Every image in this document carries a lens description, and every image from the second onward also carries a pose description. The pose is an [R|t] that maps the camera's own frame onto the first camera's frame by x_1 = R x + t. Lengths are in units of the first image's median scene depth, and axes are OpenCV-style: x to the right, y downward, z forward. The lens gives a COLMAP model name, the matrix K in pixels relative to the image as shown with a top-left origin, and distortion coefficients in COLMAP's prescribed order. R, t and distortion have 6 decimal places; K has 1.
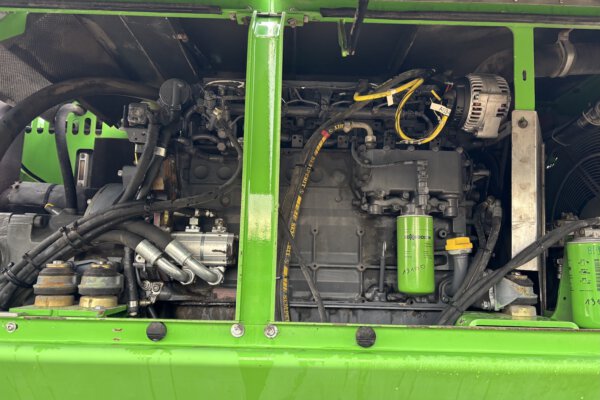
lens RADIAL K [[458.4, 0, 304.4], [0, 458.4, 202.2], [0, 0, 1]] dist [0.029205, -0.028301]
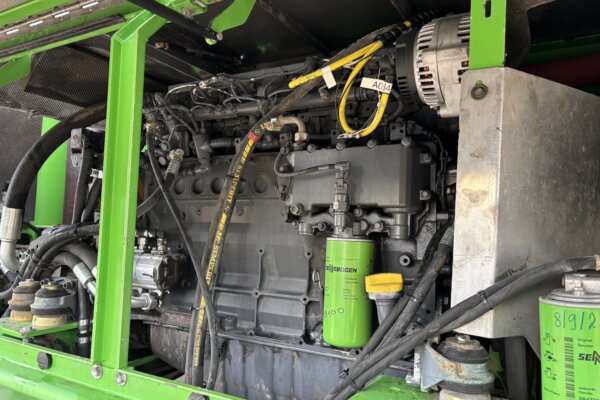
lens RADIAL K [[458.4, 0, 298.5], [0, 458.4, 205.3], [0, 0, 1]] dist [0.029205, -0.028301]
pose [[0.862645, -0.025034, -0.505191, 0.545699], [0.057884, 0.997099, 0.049430, -0.063553], [0.502488, -0.071883, 0.861591, 0.336632]]
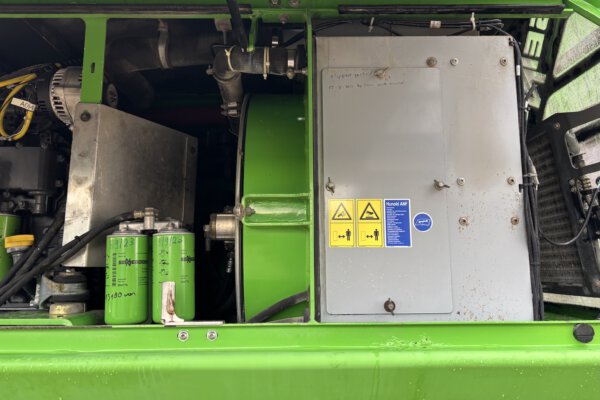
lens RADIAL K [[458.4, 0, 297.8], [0, 458.4, 203.4], [0, 0, 1]] dist [0.029205, -0.028301]
pose [[0.999520, -0.028908, 0.011116, 0.868847], [0.028876, 0.999578, 0.003038, 0.021781], [-0.011200, -0.002715, 0.999934, 0.015988]]
